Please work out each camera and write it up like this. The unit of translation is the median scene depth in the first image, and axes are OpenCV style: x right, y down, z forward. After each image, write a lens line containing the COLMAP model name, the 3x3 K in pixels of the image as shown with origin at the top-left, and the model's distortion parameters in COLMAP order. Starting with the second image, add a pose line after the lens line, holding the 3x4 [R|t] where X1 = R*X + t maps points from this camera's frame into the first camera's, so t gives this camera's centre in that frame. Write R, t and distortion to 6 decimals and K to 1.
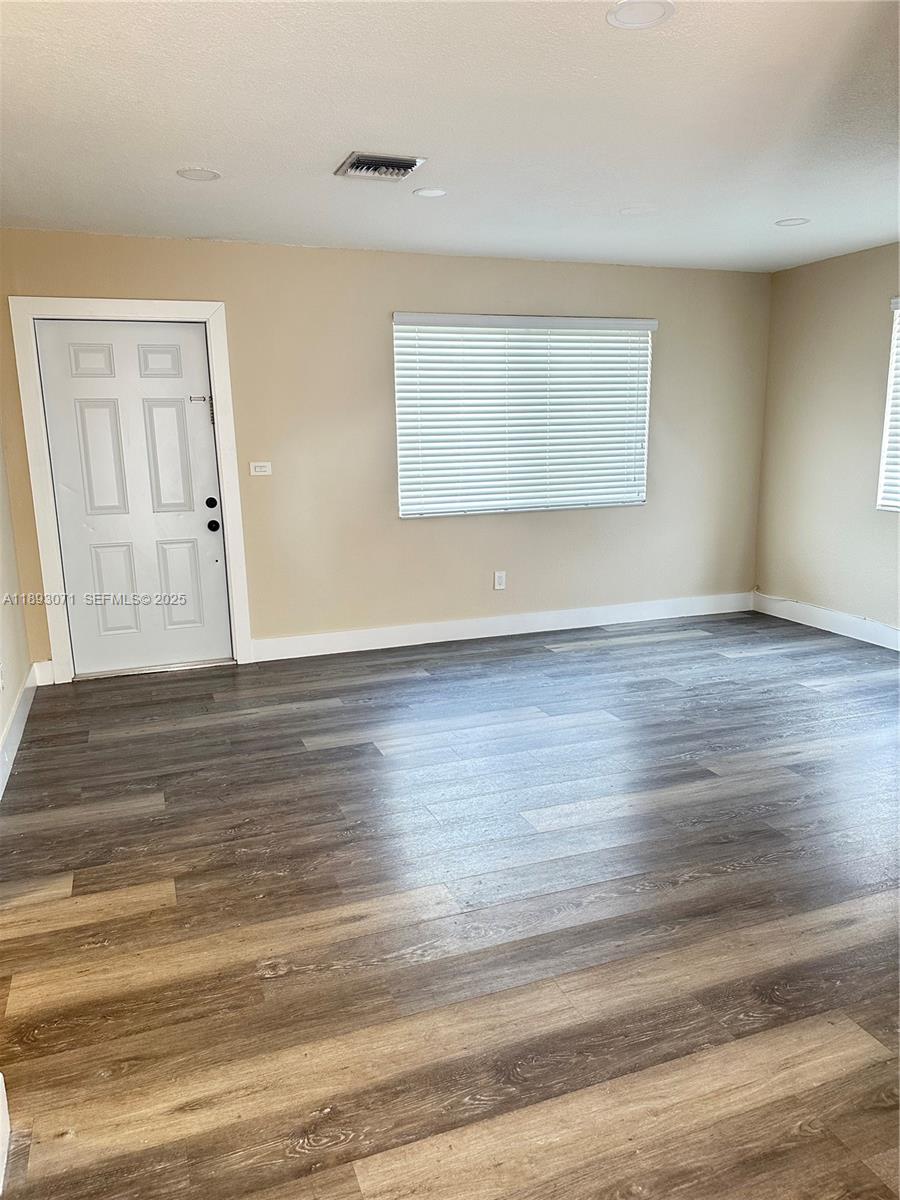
lens RADIAL K [[847.6, 0, 453.0], [0, 847.6, 600.4], [0, 0, 1]] dist [0.039755, -0.009021]
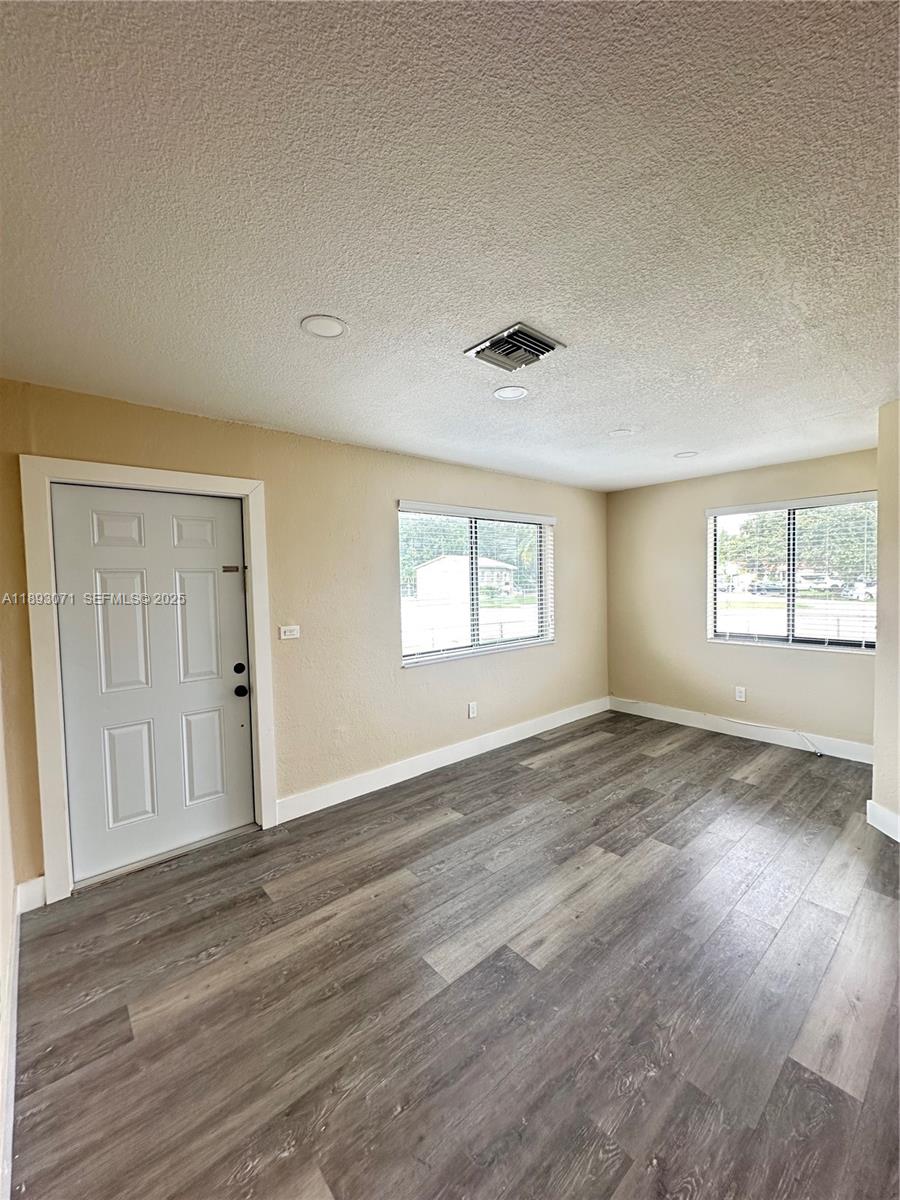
lens RADIAL K [[481.4, 0, 446.8], [0, 481.4, 594.5], [0, 0, 1]] dist [-0.005611, 0.001276]
pose [[0.939535, -0.015050, 0.342122, -0.247716], [0.073909, 0.984401, -0.159665, -0.091861], [-0.334383, 0.175297, 0.925991, 0.377864]]
